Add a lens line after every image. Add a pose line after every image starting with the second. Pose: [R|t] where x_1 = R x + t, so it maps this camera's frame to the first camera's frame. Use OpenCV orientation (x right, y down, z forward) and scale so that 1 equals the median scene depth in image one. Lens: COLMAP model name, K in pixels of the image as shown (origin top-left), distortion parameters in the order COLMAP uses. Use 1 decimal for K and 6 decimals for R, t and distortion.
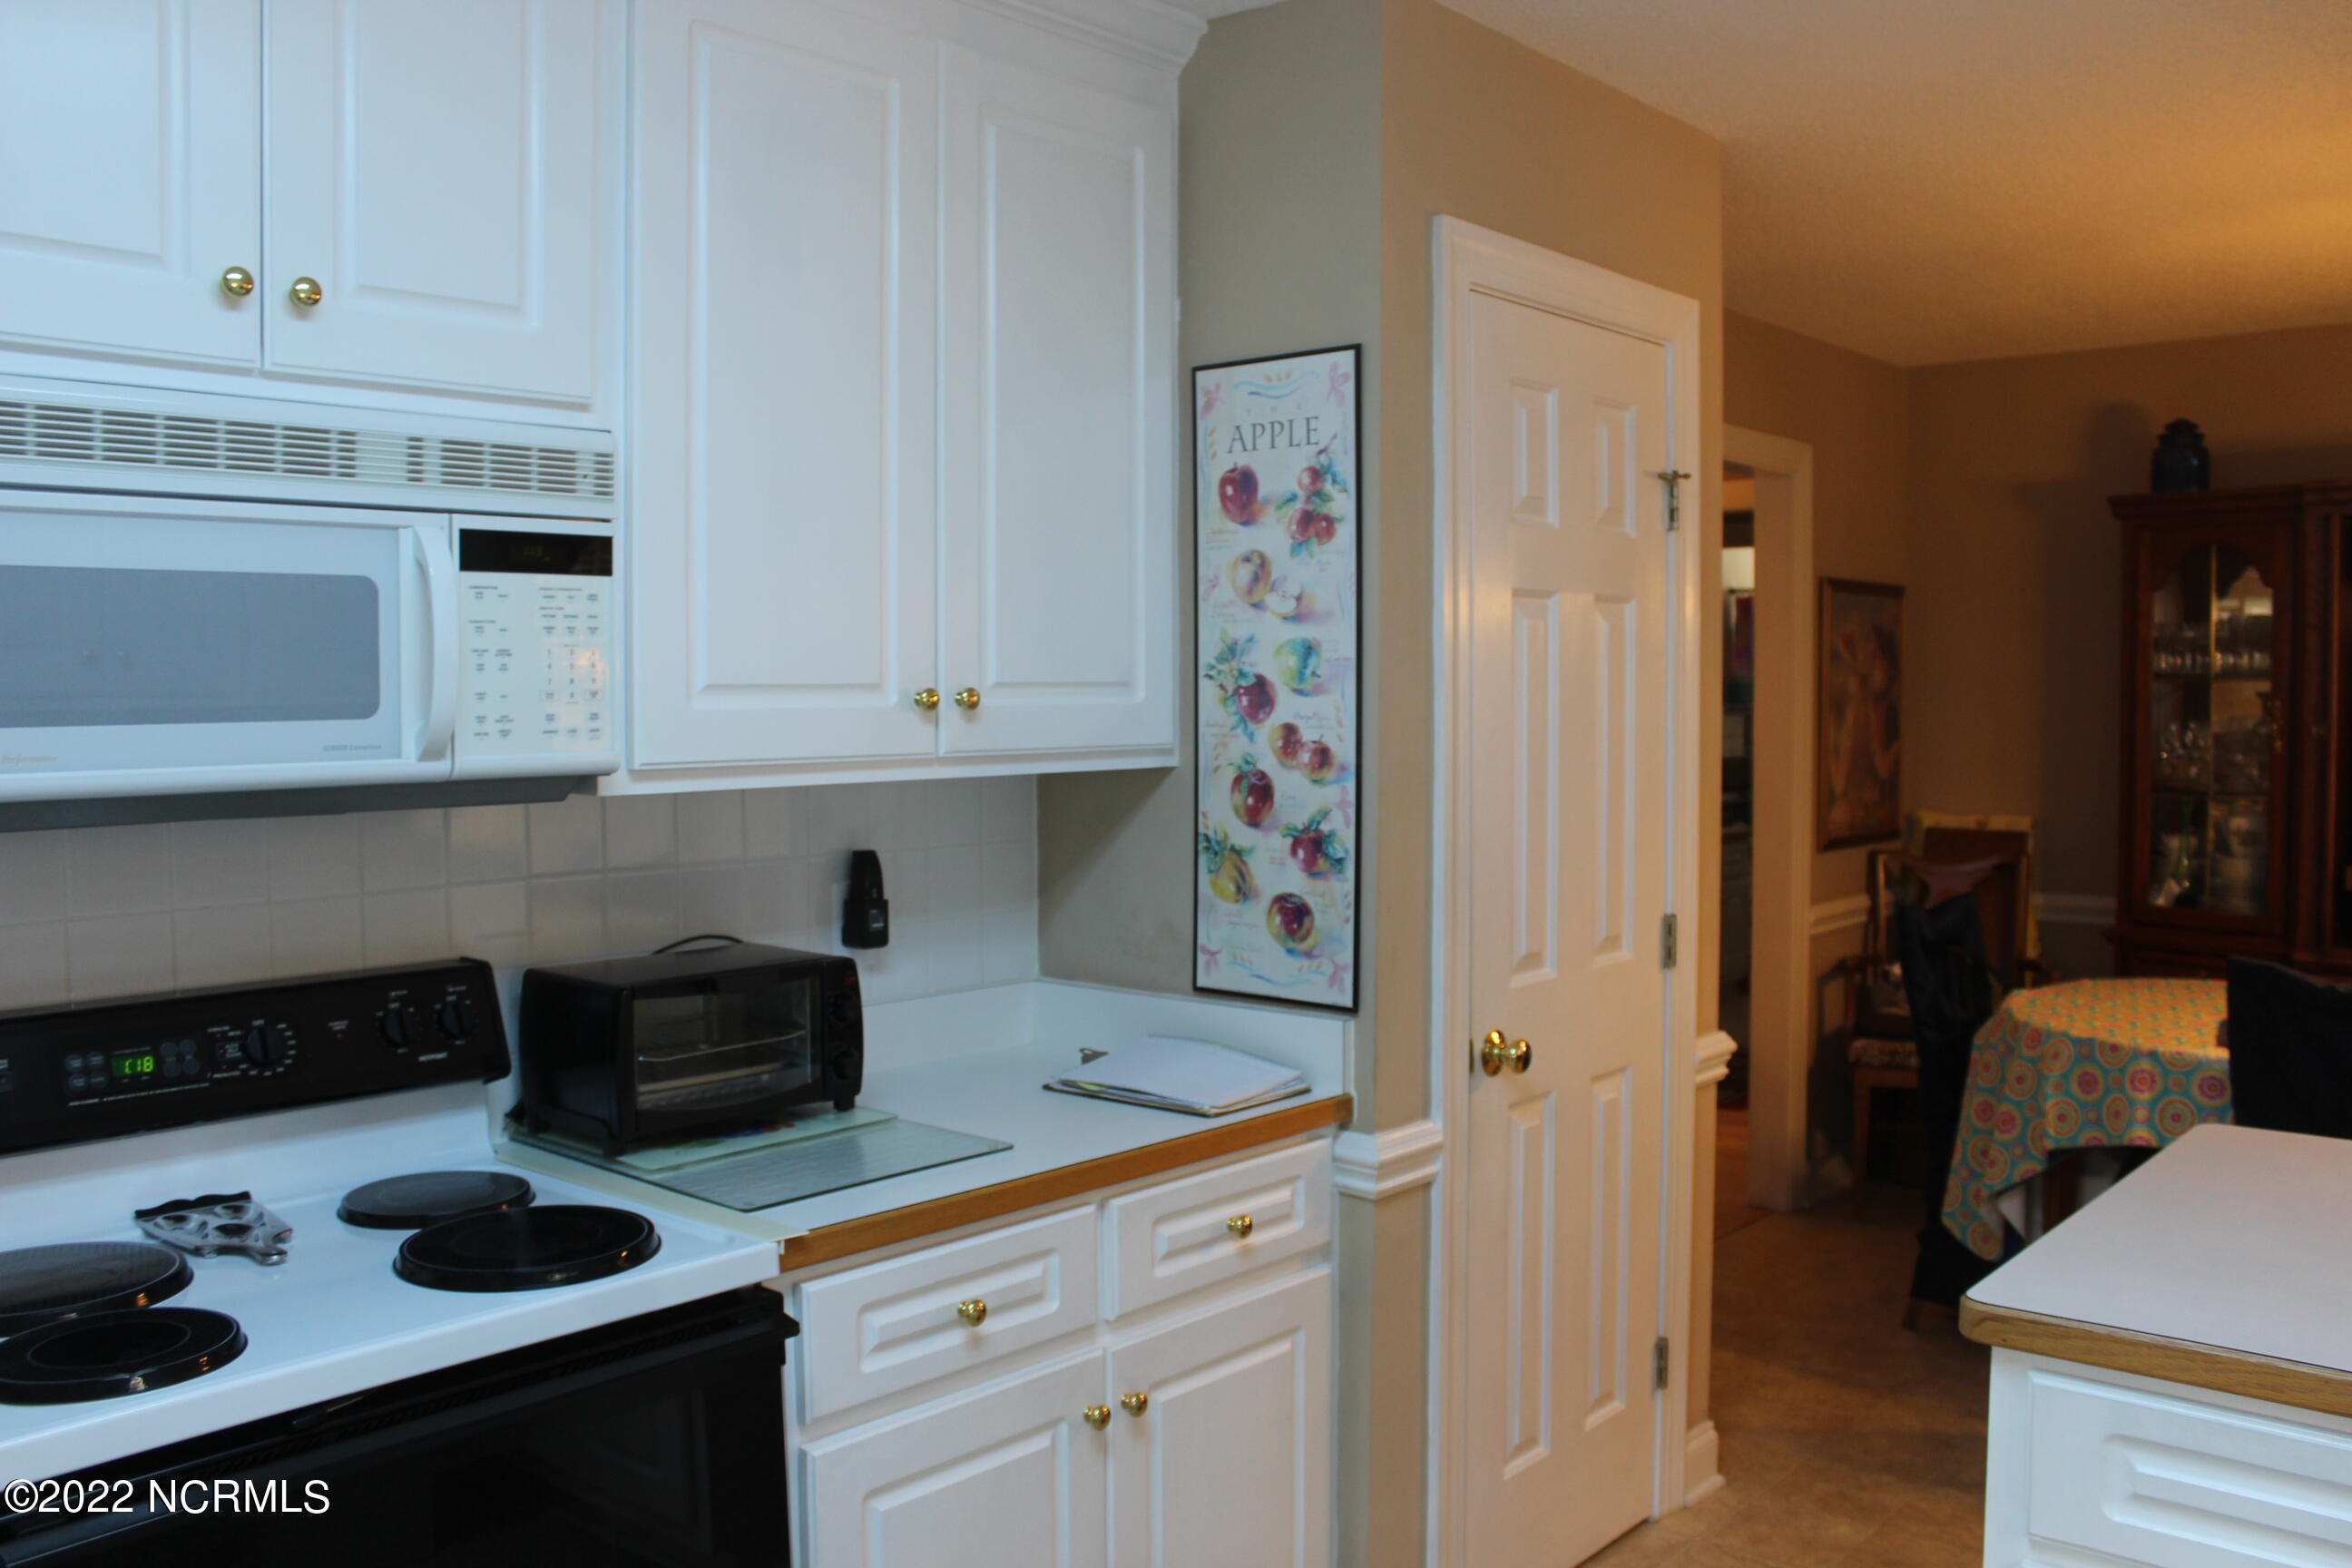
lens RADIAL K [[1956.2, 0, 1183.1], [0, 1956.2, 774.5], [0, 0, 1]] dist [-0.157507, 0.138149]
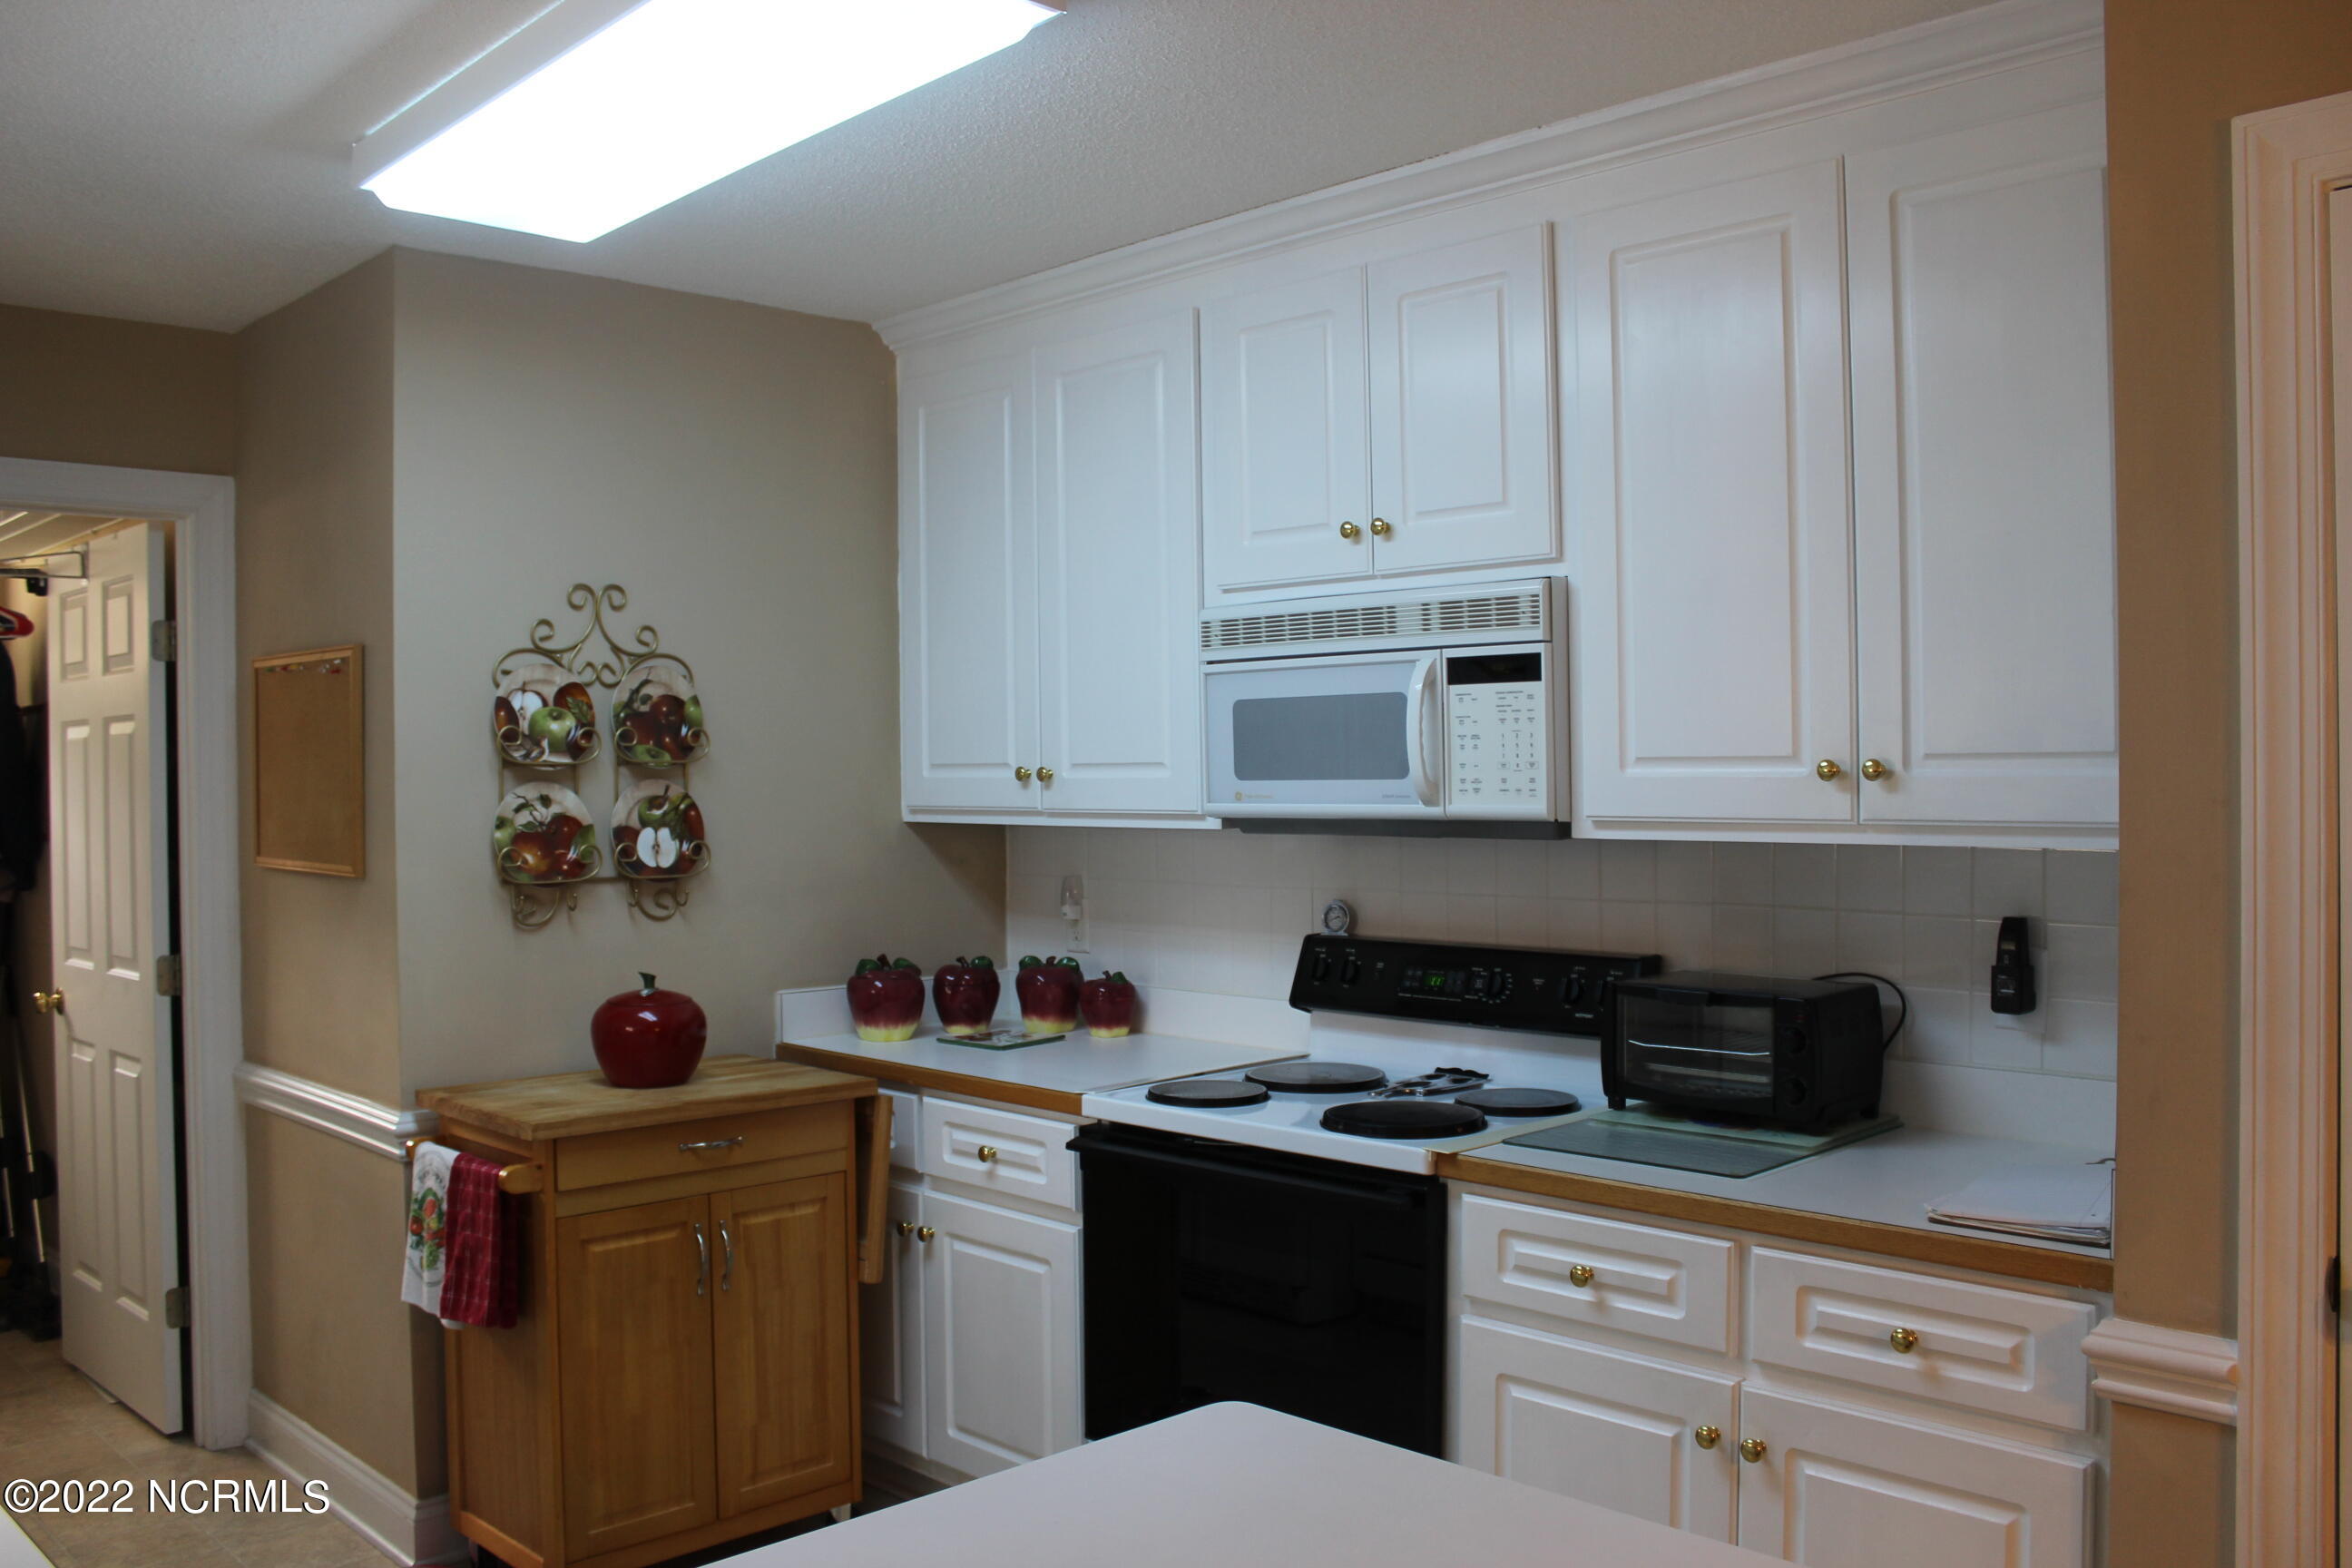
lens RADIAL K [[1956.2, 0, 1191.2], [0, 1956.2, 769.6], [0, 0, 1]] dist [-0.157507, 0.138149]
pose [[-0.073306, 0.009666, -0.997263, 0.868082], [-0.033255, 0.999373, 0.012131, -0.035658], [0.996755, 0.034053, -0.072939, 0.649972]]
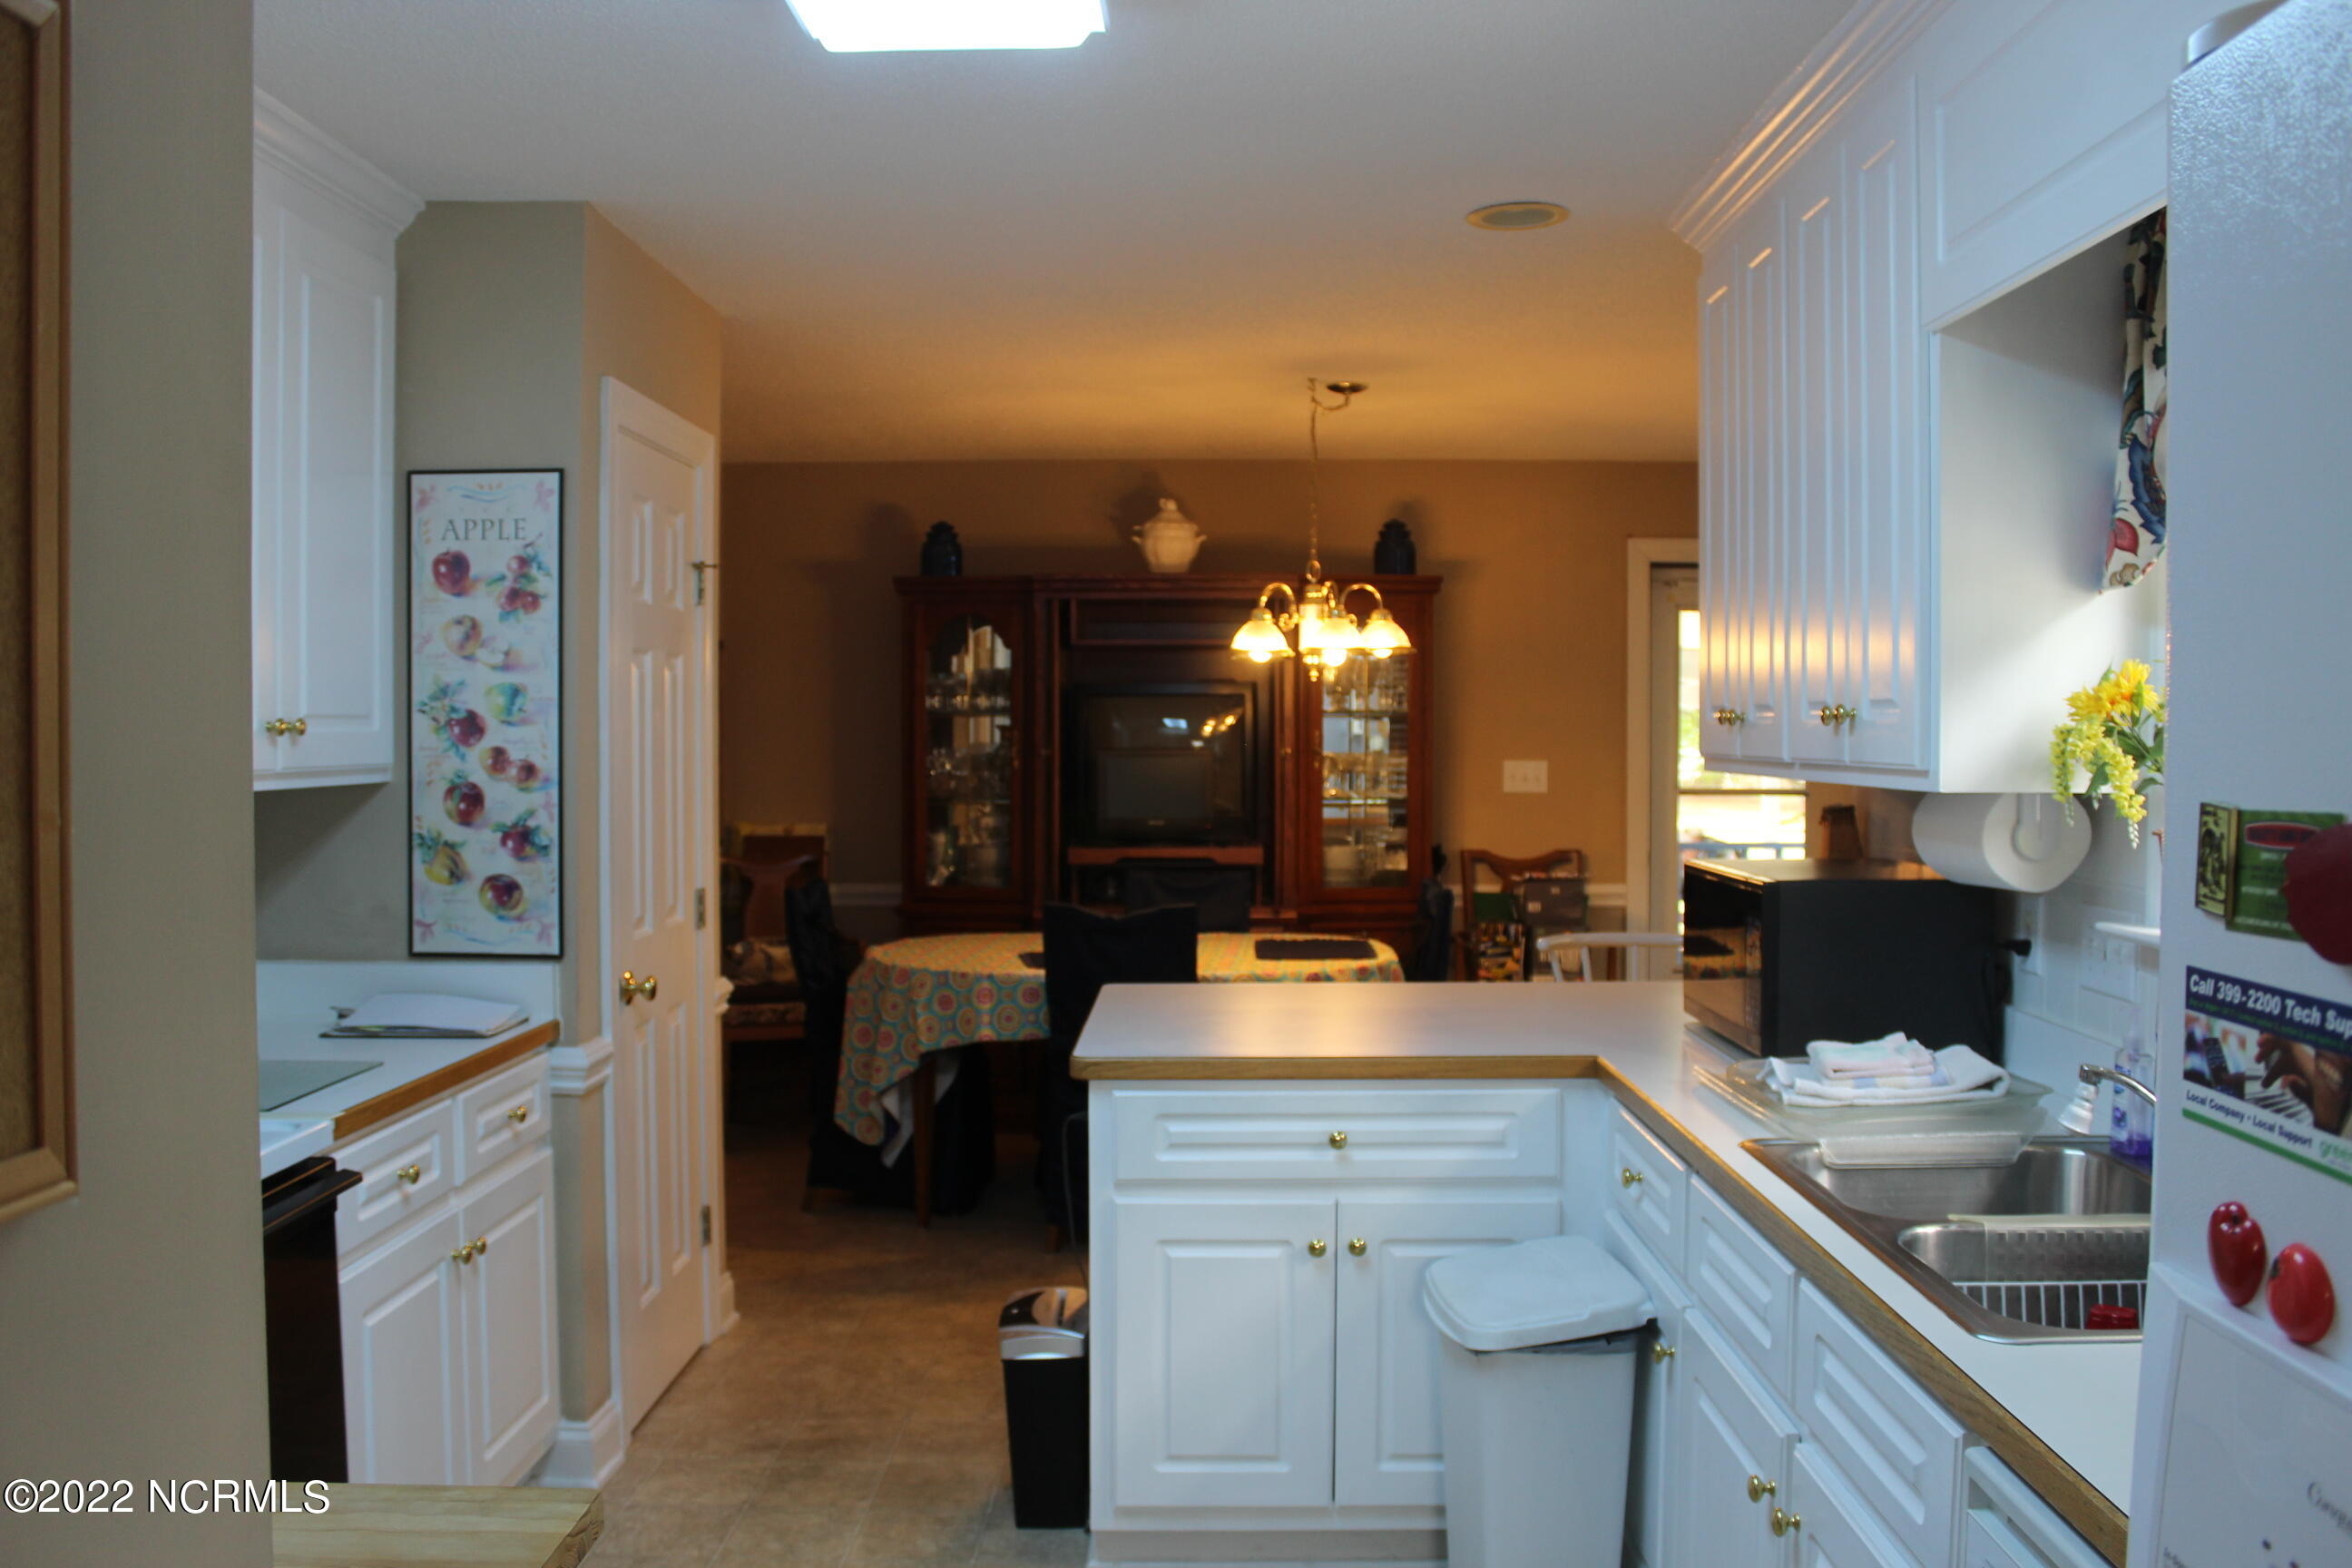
lens RADIAL K [[1956.2, 0, 1192.0], [0, 1956.2, 791.6], [0, 0, 1]] dist [-0.157507, 0.138149]
pose [[0.761180, -0.018788, 0.648269, -0.432250], [0.026259, 0.999653, -0.001862, 0.019279], [-0.648009, 0.018440, 0.761409, -0.301080]]
